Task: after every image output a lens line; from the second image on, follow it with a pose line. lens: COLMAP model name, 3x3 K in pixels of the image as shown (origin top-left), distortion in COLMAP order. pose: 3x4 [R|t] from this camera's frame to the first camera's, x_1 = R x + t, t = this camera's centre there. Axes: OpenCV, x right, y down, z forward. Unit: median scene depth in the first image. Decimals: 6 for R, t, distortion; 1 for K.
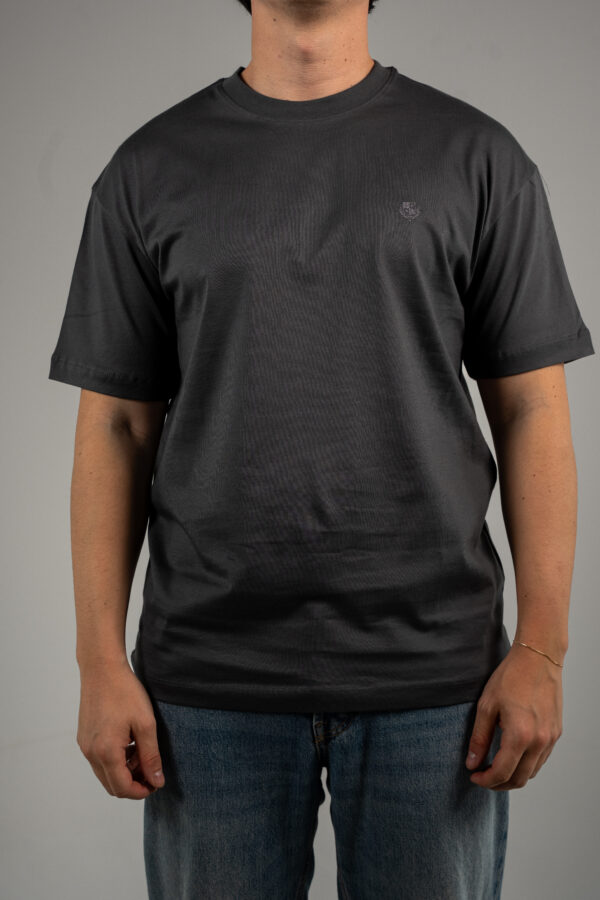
lens RADIAL K [[1464.1, 0, 294.8], [0, 1464.1, 431.3], [0, 0, 1]] dist [0.031557, 0.000000]
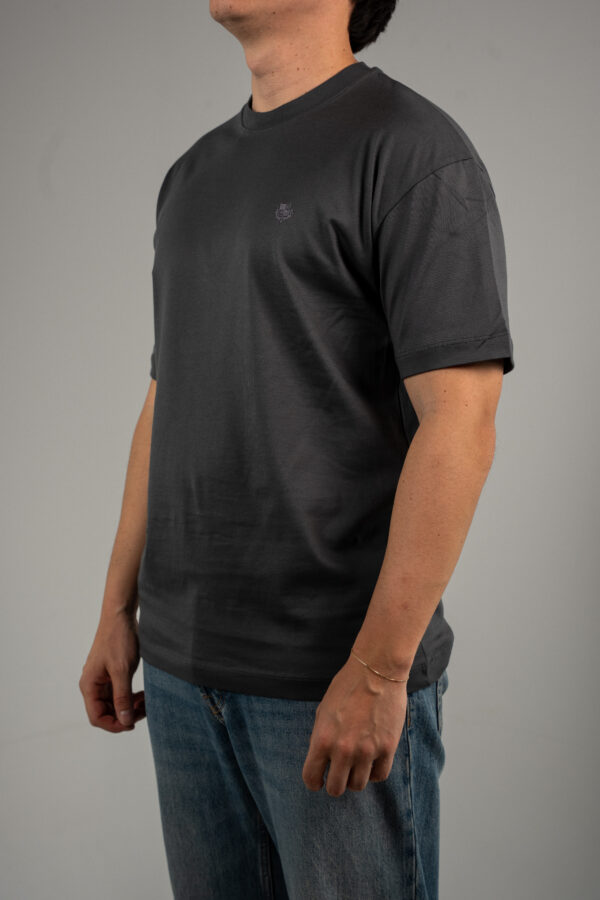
lens RADIAL K [[1464.1, 0, 289.8], [0, 1464.1, 437.2], [0, 0, 1]] dist [0.031557, 0.000000]
pose [[0.737053, 0.054341, -0.673647, 0.765646], [-0.048723, 0.998441, 0.027231, -0.022139], [0.674076, 0.012751, 0.738552, 0.242133]]
